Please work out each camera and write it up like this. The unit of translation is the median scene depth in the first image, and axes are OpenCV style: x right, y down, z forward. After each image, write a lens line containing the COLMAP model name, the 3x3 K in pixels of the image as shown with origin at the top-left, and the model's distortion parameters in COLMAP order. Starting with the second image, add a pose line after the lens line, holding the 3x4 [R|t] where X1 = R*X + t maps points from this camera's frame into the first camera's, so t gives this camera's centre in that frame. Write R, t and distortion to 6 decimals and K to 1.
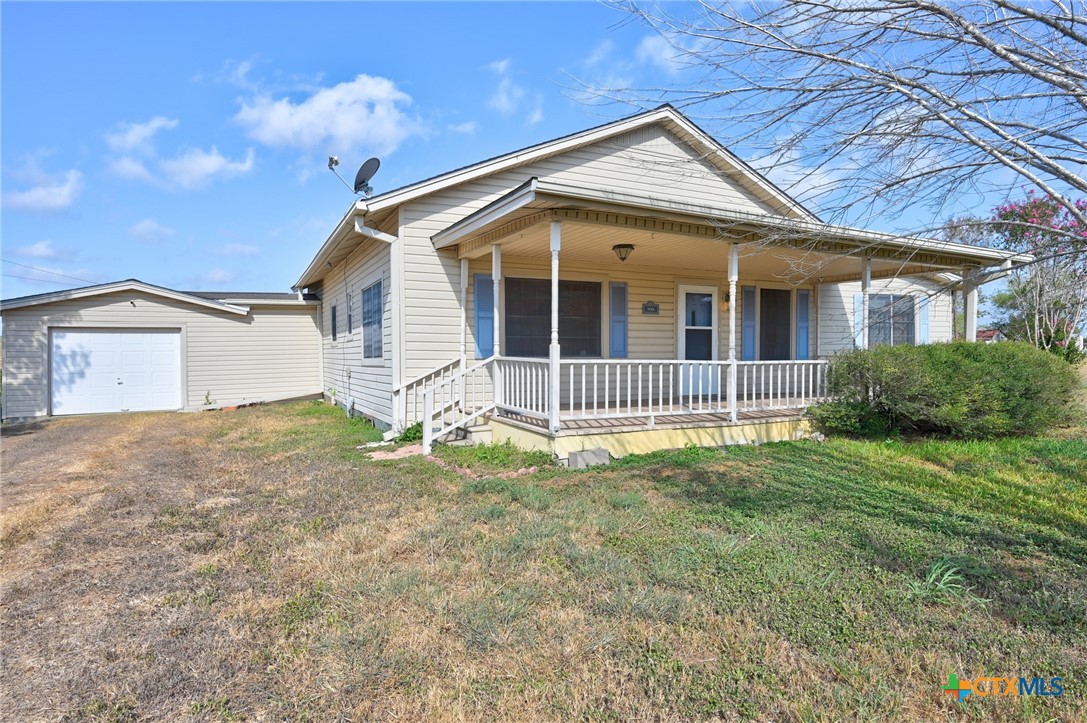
lens RADIAL K [[600.5, 0, 544.5], [0, 600.5, 361.6], [0, 0, 1]] dist [-0.000099, -0.000004]
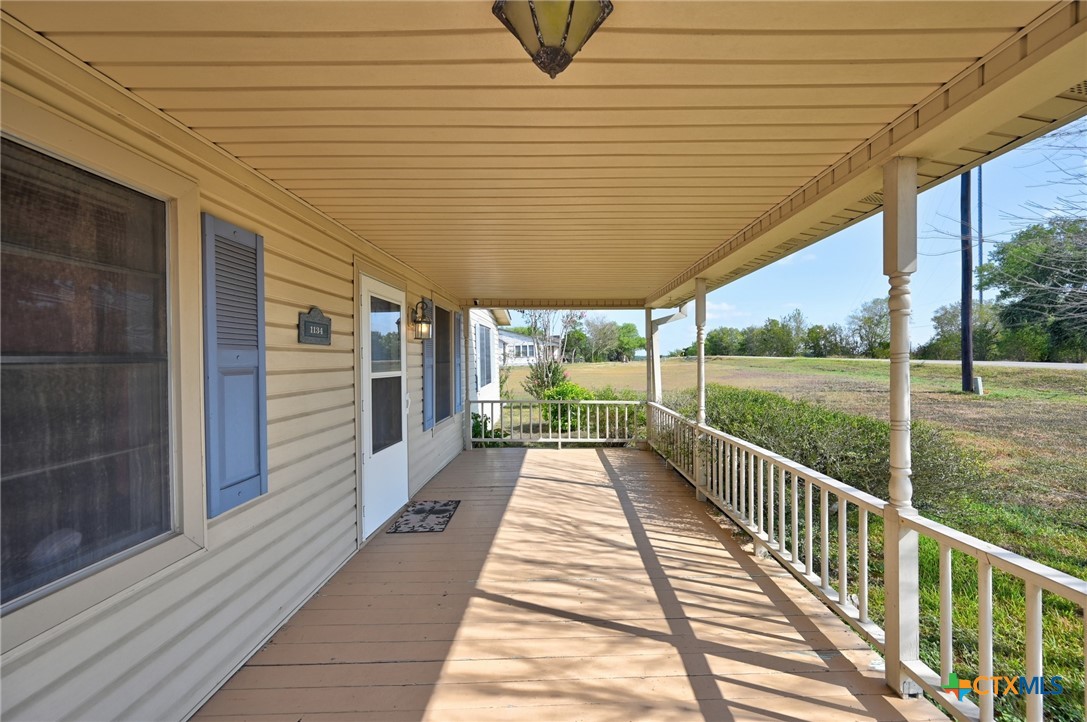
lens RADIAL K [[432.2, 0, 545.2], [0, 432.2, 361.2], [0, 0, 1]] dist [0.000764, 0.000053]
pose [[0.459776, -0.002658, 0.888031, 0.013975], [0.012385, 0.999917, -0.003420, -0.067960], [-0.887948, 0.012571, 0.459771, 0.779243]]
